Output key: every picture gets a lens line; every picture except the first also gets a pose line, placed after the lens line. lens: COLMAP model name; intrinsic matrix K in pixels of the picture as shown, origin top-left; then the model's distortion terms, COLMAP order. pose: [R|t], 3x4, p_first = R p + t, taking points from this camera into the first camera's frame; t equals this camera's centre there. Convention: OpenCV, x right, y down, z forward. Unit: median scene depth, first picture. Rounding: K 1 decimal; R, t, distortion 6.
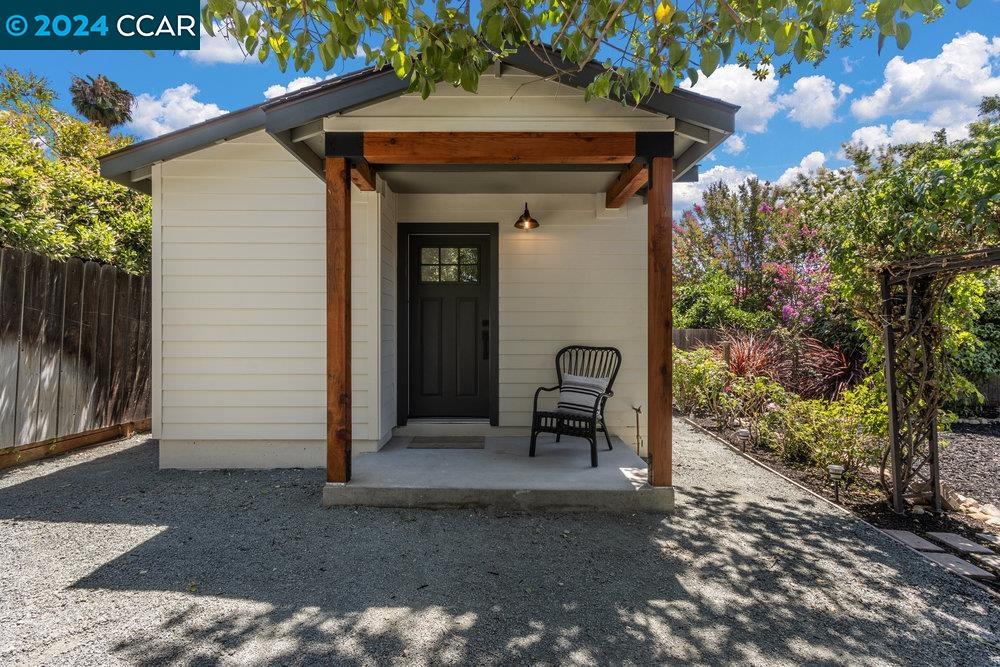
lens RADIAL K [[468.8, 0, 505.0], [0, 468.8, 333.0], [0, 0, 1]] dist [-0.000230, -0.000055]
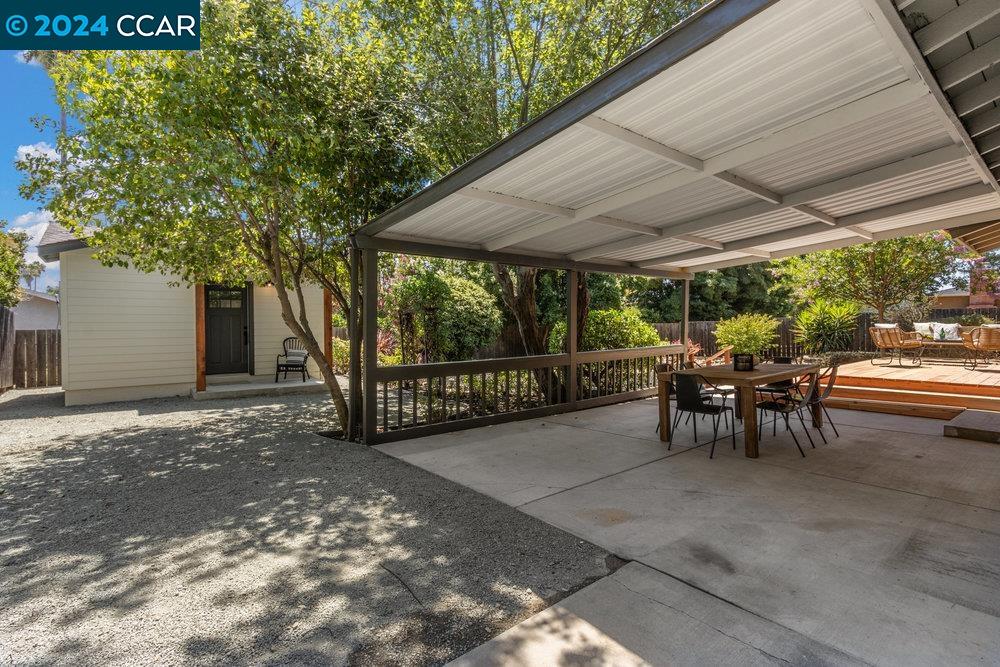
lens RADIAL K [[468.8, 0, 505.0], [0, 468.8, 333.0], [0, 0, 1]] dist [-0.000230, -0.000055]
pose [[0.782815, -0.014814, 0.622079, -0.454622], [0.014001, 0.999883, 0.006191, 0.006563], [-0.622097, 0.003863, 0.782930, -1.426532]]
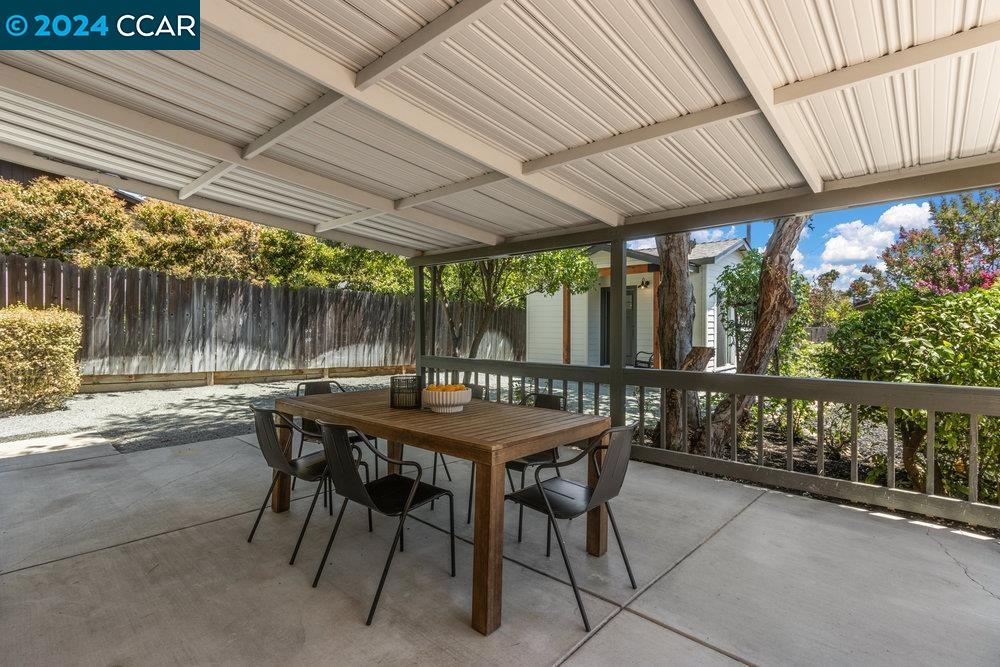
lens RADIAL K [[468.8, 0, 505.0], [0, 468.8, 333.0], [0, 0, 1]] dist [-0.000230, -0.000055]
pose [[0.727564, 0.012126, -0.685932, 1.190599], [-0.010356, 0.999924, 0.006693, 0.002921], [0.685961, 0.002235, 0.727635, -1.268675]]
